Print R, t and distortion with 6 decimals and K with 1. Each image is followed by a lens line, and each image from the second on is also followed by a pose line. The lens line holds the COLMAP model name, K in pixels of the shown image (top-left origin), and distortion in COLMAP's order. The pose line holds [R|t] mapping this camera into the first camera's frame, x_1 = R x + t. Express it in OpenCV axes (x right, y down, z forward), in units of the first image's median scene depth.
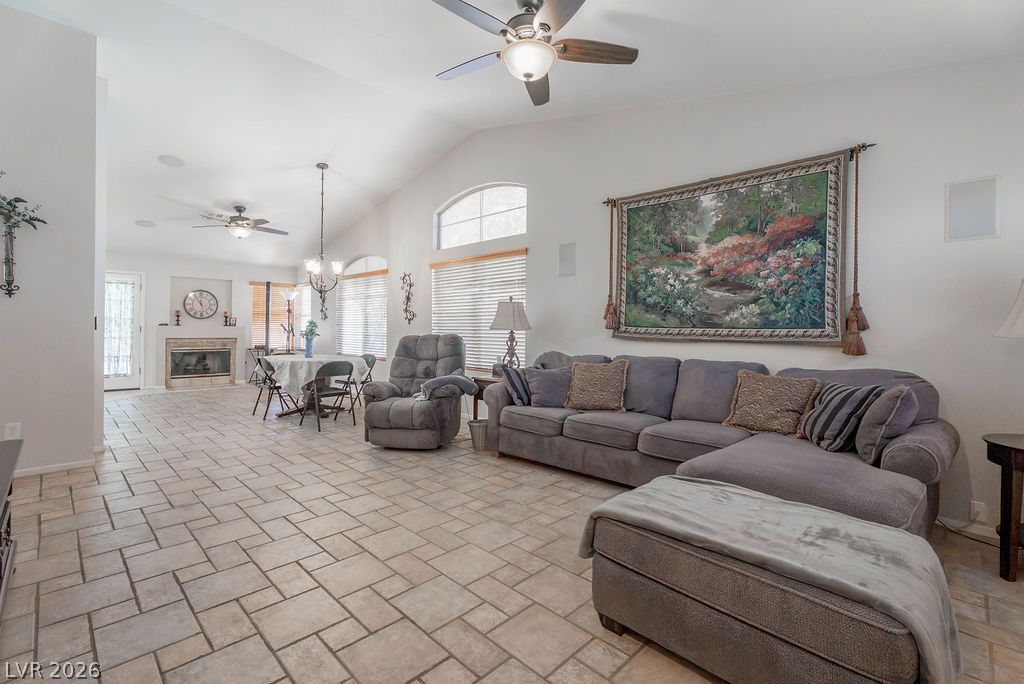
lens RADIAL K [[458.0, 0, 508.6], [0, 458.0, 328.2], [0, 0, 1]] dist [-0.000660, -0.001184]
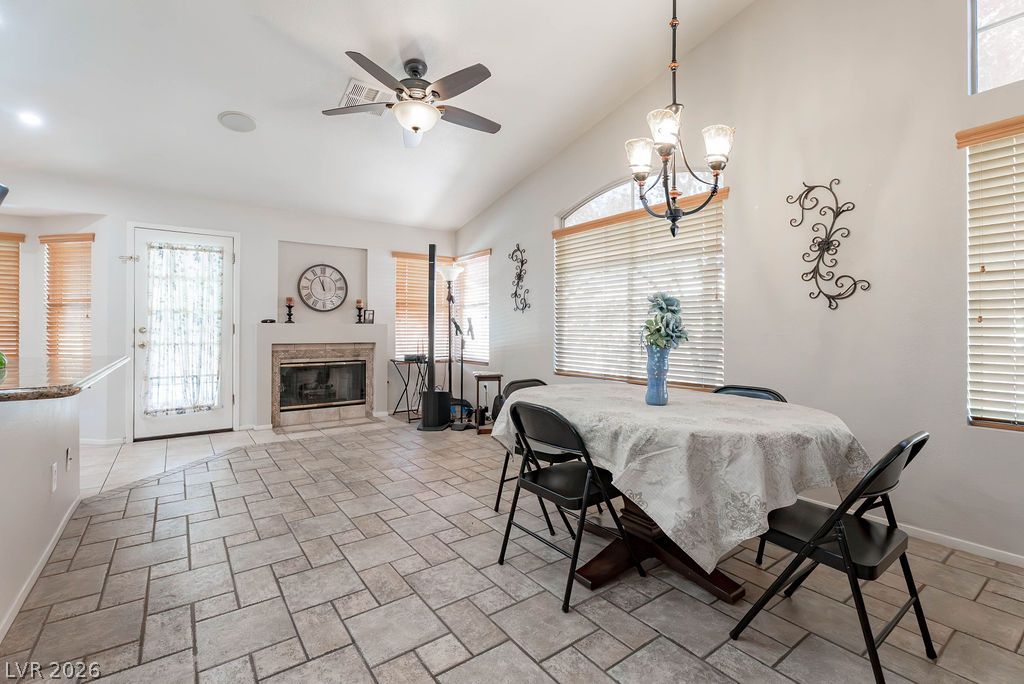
lens RADIAL K [[458.0, 0, 506.7], [0, 458.0, 330.7], [0, 0, 1]] dist [-0.000660, -0.001184]
pose [[0.987064, -0.007536, -0.160151, -0.606115], [0.008154, 0.999962, 0.003200, 0.009057], [0.160120, -0.004465, 0.987087, 0.793910]]
